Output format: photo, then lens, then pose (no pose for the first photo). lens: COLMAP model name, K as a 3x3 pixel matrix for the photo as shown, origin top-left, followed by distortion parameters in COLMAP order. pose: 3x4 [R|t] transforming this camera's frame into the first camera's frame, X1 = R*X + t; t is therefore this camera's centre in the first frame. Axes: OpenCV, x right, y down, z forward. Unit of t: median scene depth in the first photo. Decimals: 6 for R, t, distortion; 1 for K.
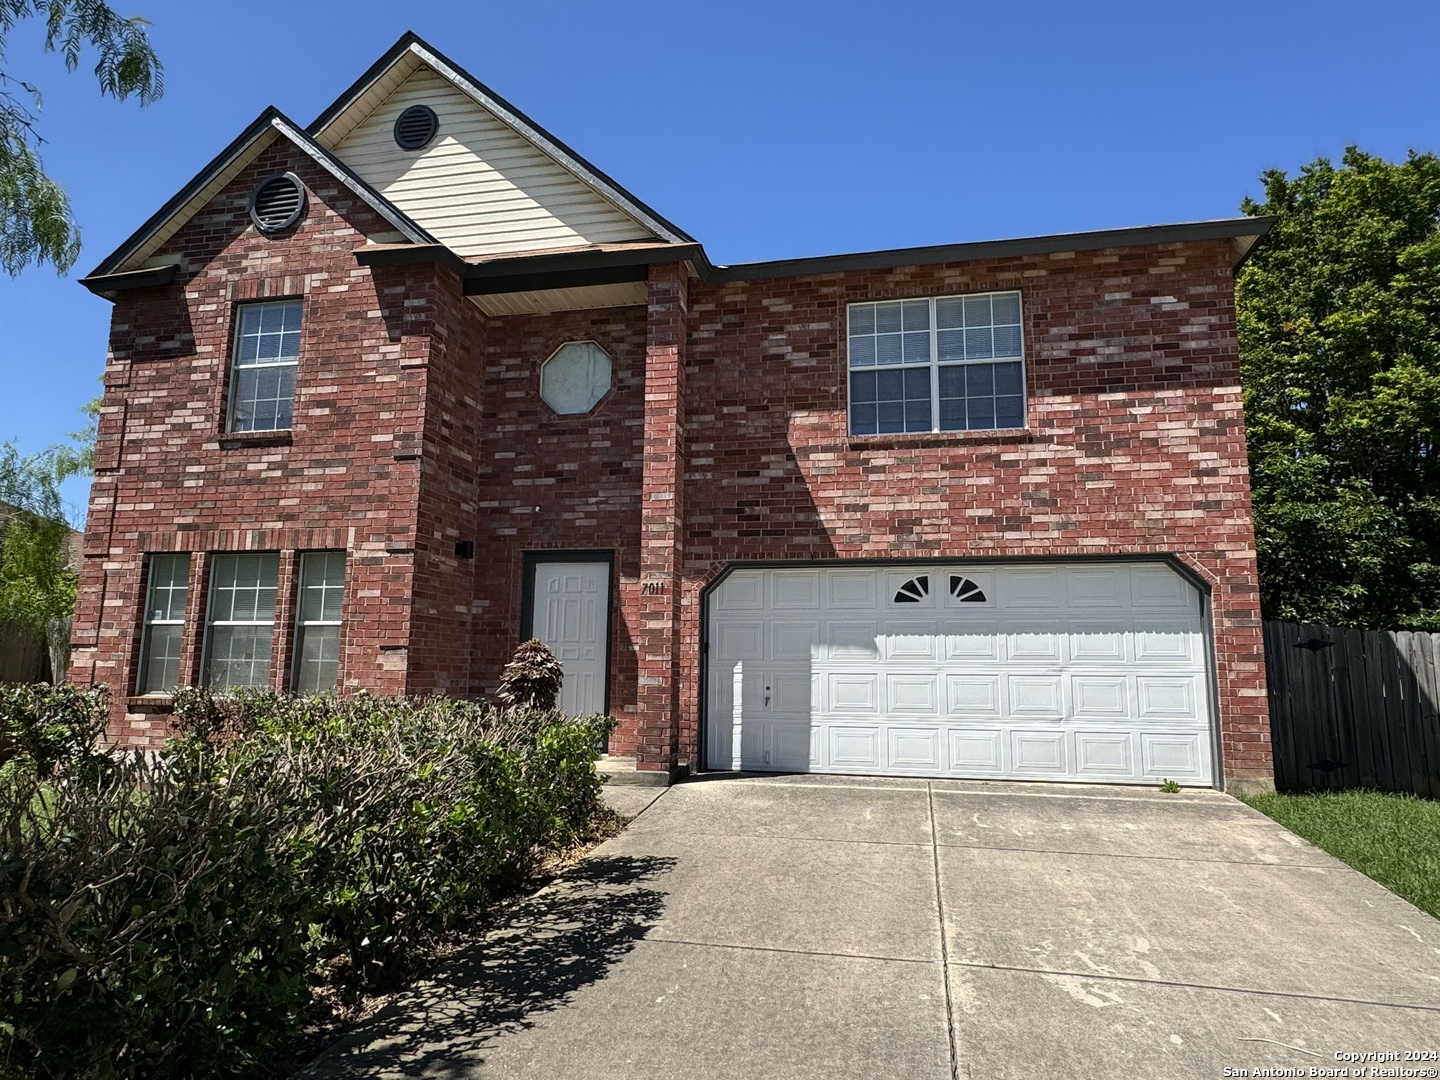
lens RADIAL K [[884.2, 0, 750.4], [0, 884.2, 532.7], [0, 0, 1]] dist [-0.003020, 0.001642]
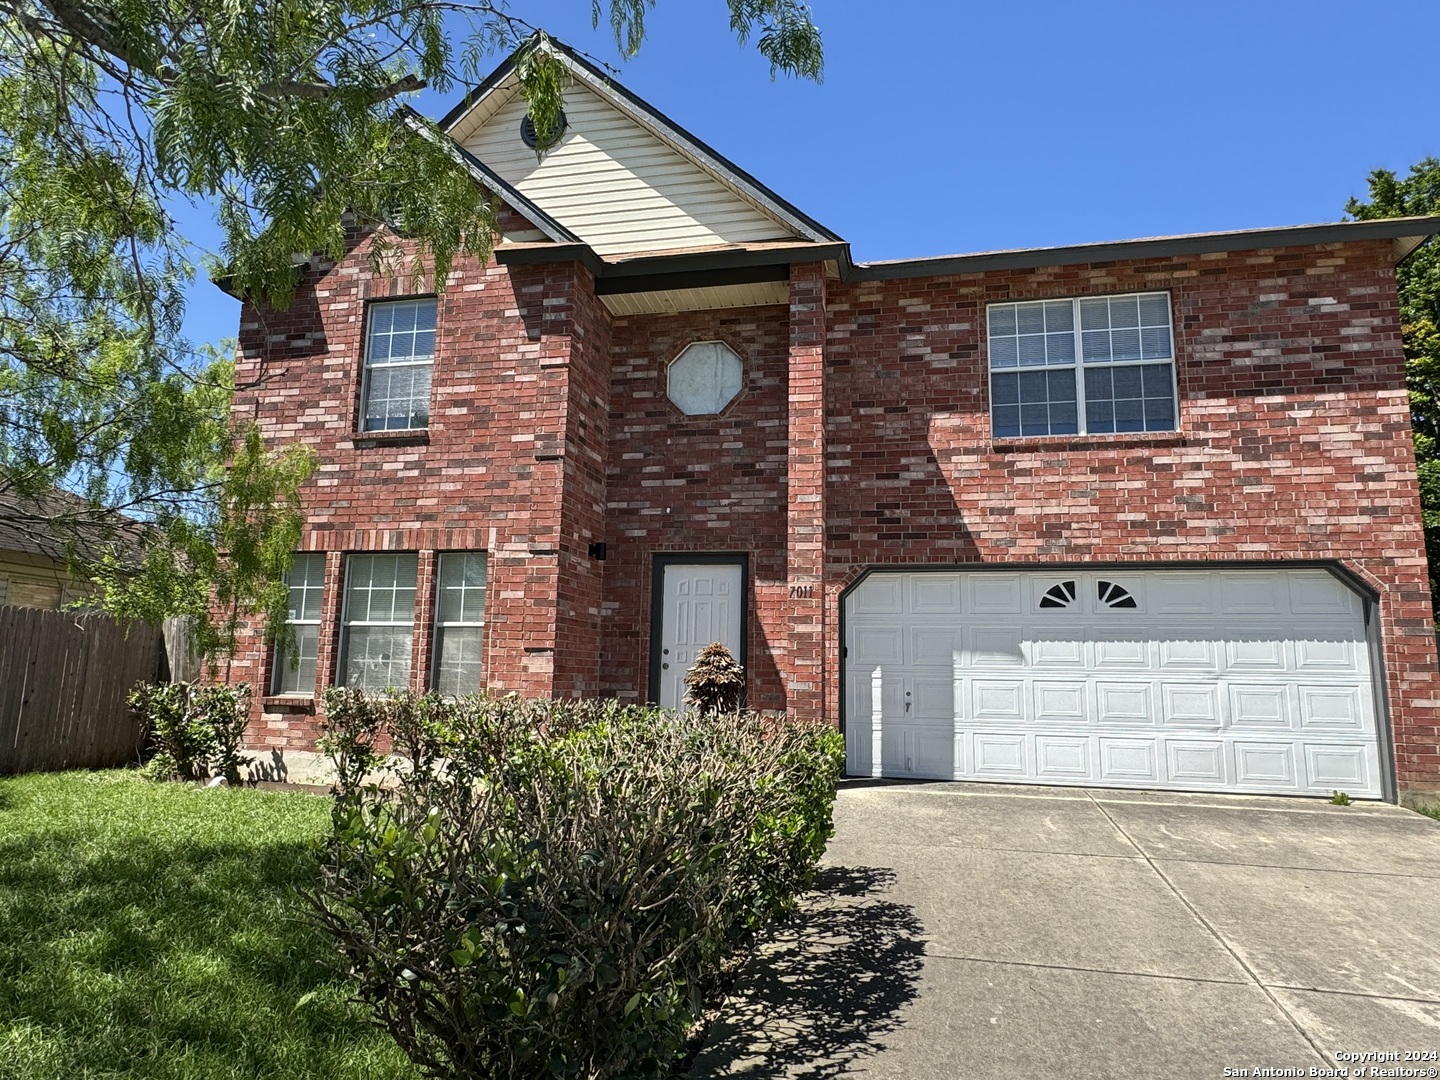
lens RADIAL K [[884.2, 0, 734.8], [0, 884.2, 530.0], [0, 0, 1]] dist [-0.003020, 0.001642]
pose [[0.999885, 0.006484, -0.013719, -0.166503], [-0.006549, 0.999967, -0.004708, -0.000740], [0.013688, 0.004797, 0.999895, 0.012310]]
